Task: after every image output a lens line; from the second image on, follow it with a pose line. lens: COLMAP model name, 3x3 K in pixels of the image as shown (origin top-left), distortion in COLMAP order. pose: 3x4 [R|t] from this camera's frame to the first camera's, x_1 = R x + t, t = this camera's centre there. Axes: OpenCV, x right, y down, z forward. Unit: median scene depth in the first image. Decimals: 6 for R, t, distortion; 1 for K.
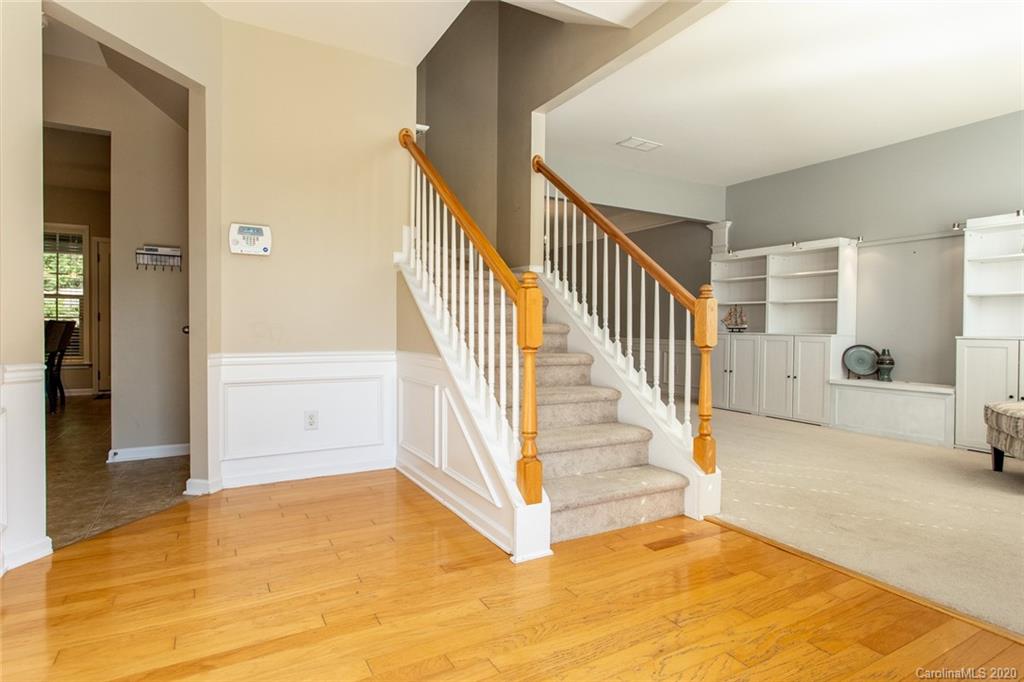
lens RADIAL K [[521.5, 0, 485.6], [0, 521.5, 337.7], [0, 0, 1]] dist [-0.000757, -0.000321]
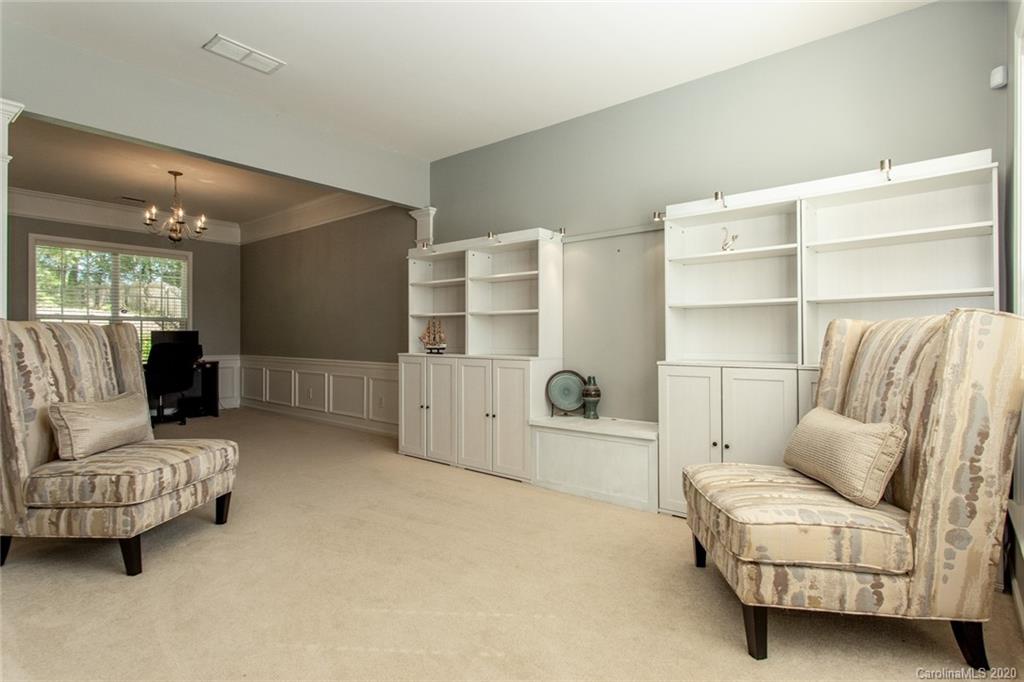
lens RADIAL K [[521.5, 0, 511.1], [0, 521.5, 335.9], [0, 0, 1]] dist [-0.000757, -0.000321]
pose [[0.921118, -0.008768, 0.389186, 0.347671], [0.017390, 0.999675, -0.018636, -0.023871], [-0.388896, 0.023934, 0.920971, 0.326481]]
